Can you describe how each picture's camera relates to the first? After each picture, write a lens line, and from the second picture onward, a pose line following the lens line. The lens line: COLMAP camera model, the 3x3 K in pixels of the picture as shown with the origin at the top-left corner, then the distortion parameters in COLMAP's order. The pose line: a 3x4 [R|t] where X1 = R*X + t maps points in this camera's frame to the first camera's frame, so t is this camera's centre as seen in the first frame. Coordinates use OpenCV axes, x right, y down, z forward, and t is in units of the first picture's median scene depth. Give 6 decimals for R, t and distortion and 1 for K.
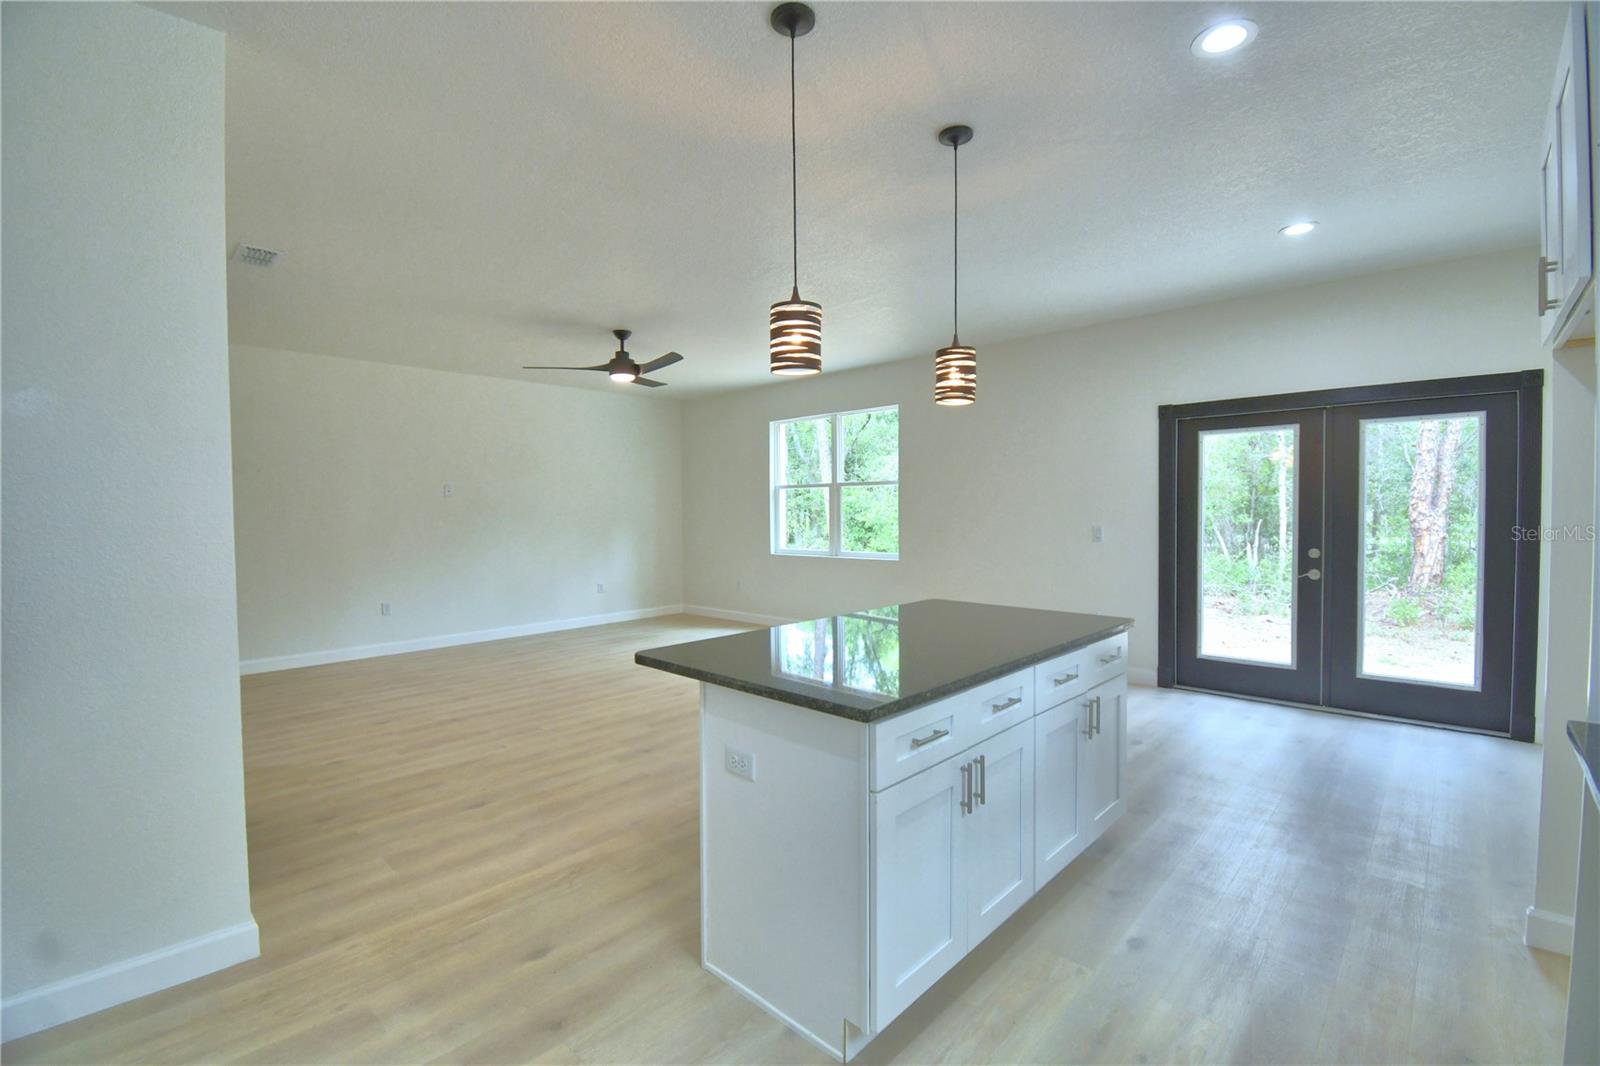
lens RADIAL K [[702.5, 0, 795.2], [0, 702.5, 531.9], [0, 0, 1]] dist [0.025520, -0.028842]
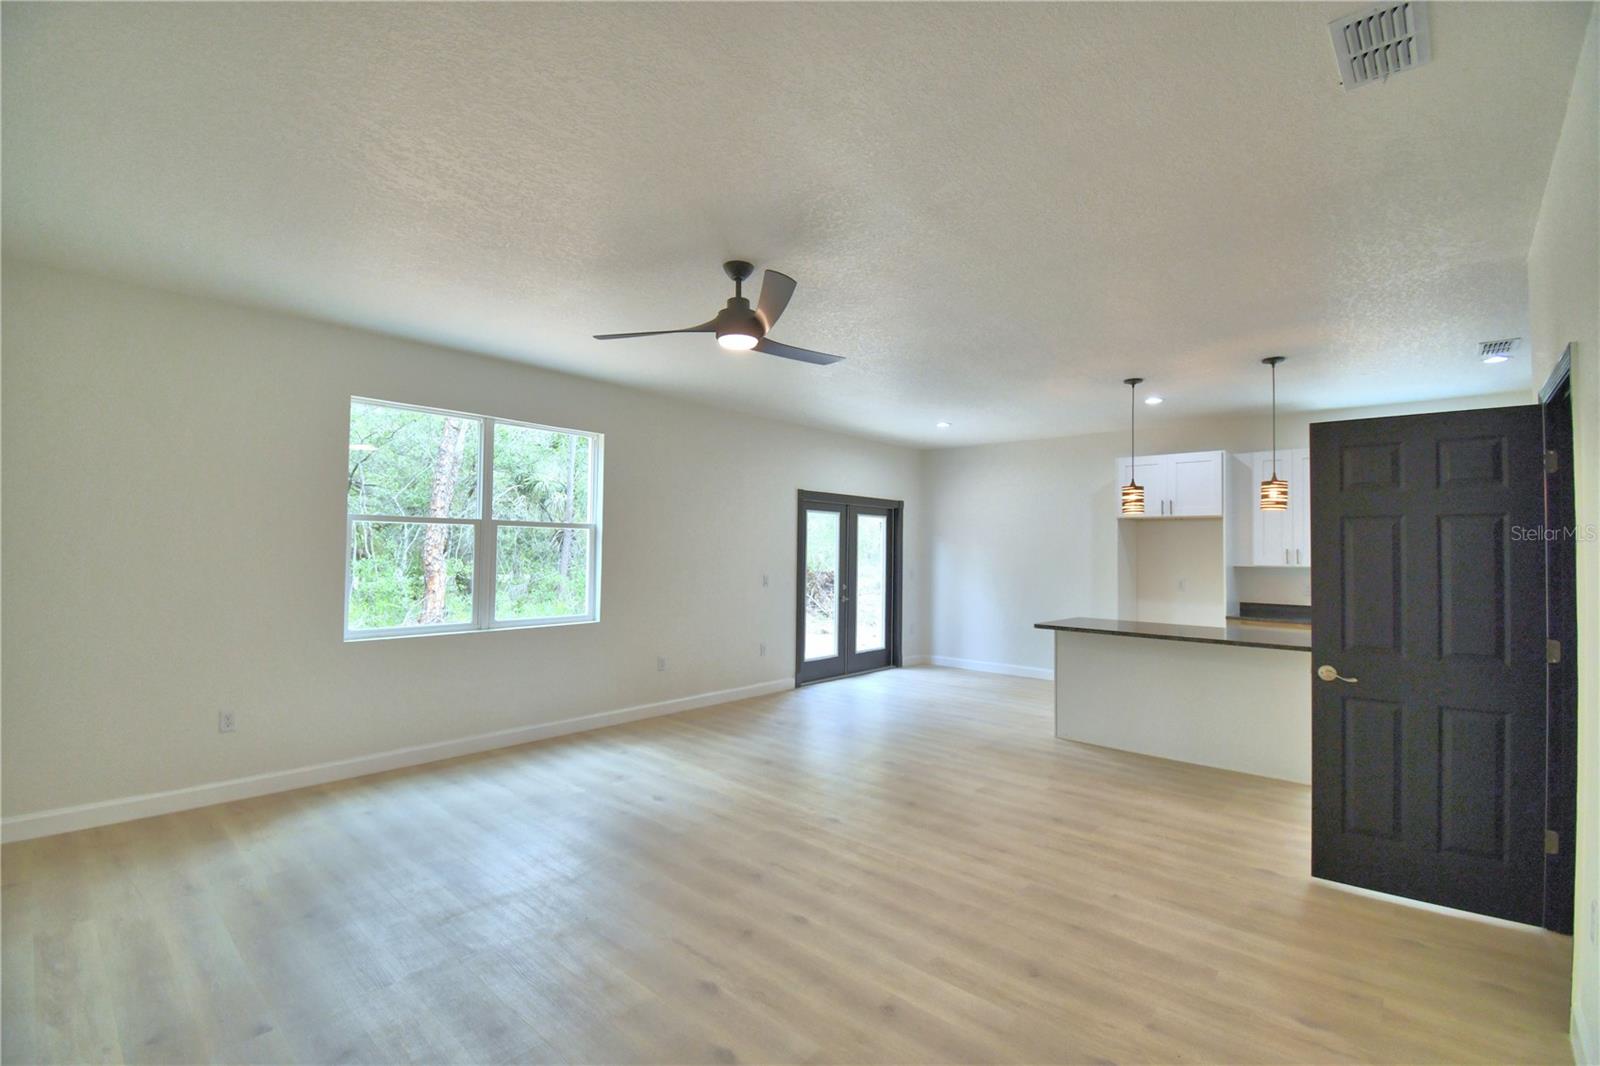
lens RADIAL K [[702.5, 0, 795.2], [0, 702.5, 531.9], [0, 0, 1]] dist [0.025520, -0.028842]
pose [[-0.029290, 0.036036, 0.998921, -1.014514], [0.019094, 0.999188, -0.035485, -0.047044], [-0.999389, 0.018034, -0.029954, 1.188287]]
